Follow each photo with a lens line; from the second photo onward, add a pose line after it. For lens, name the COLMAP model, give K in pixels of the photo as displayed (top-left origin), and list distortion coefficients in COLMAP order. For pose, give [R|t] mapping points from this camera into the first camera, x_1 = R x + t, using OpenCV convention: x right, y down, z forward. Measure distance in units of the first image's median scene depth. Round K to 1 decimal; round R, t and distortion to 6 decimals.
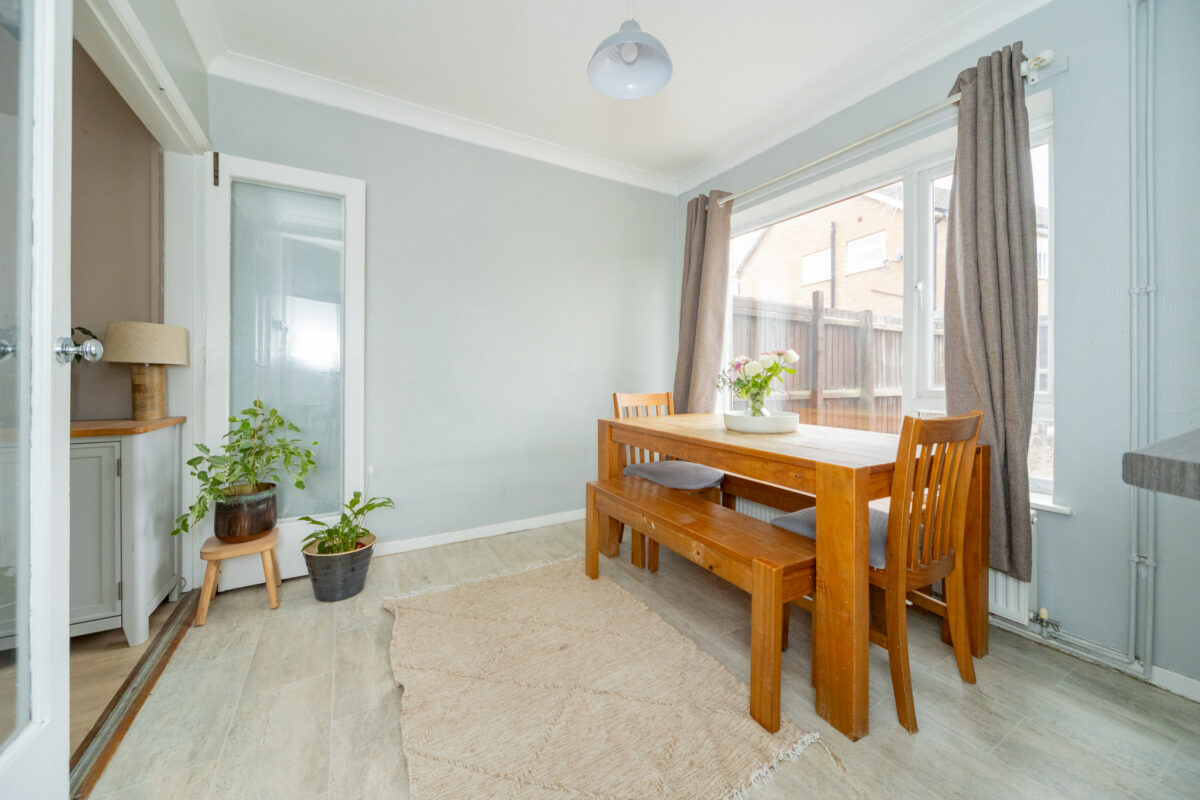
lens RADIAL K [[444.7, 0, 600.4], [0, 444.7, 374.3], [0, 0, 1]] dist [-0.003048, -0.001049]
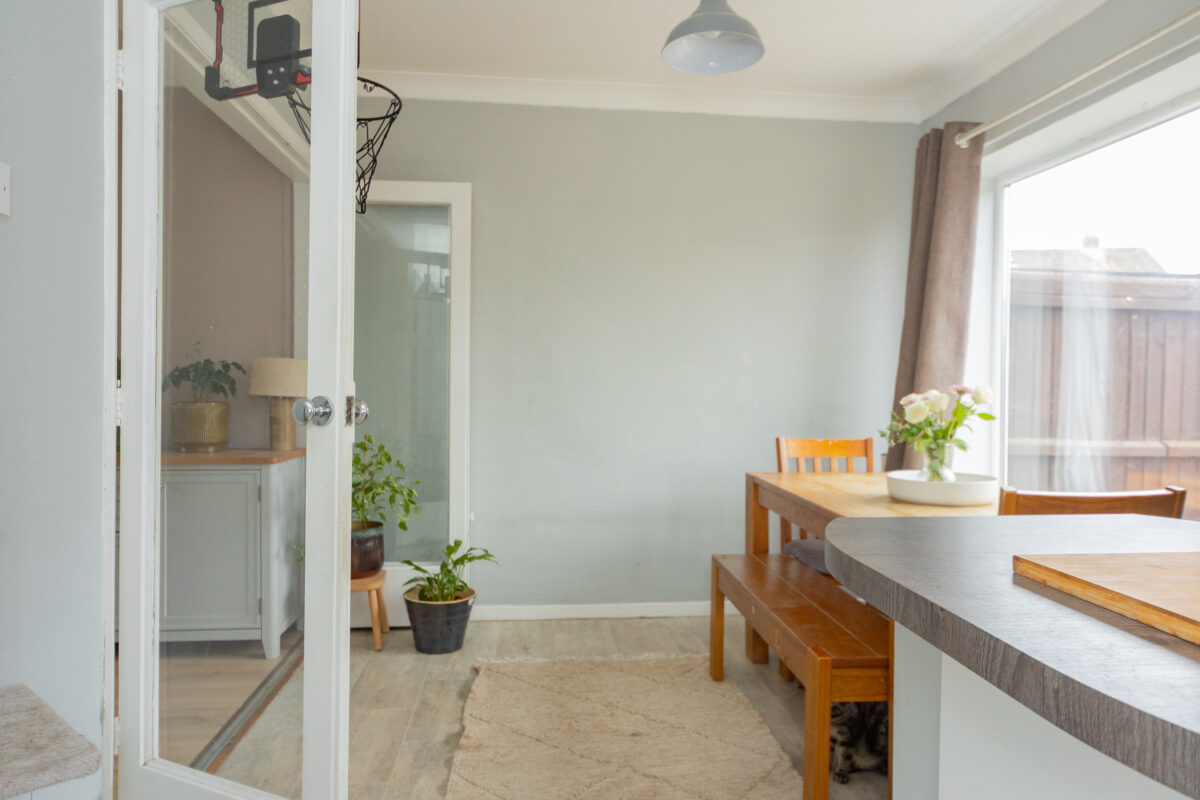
lens RADIAL K [[792.8, 0, 600.5], [0, 792.8, 394.1], [0, 0, 1]] dist [-0.005017, 0.004031]
pose [[0.907734, 0.010297, -0.419421, 0.412513], [-0.006016, 0.999915, 0.011529, -0.052563], [0.419504, -0.007942, 0.907719, -0.352234]]
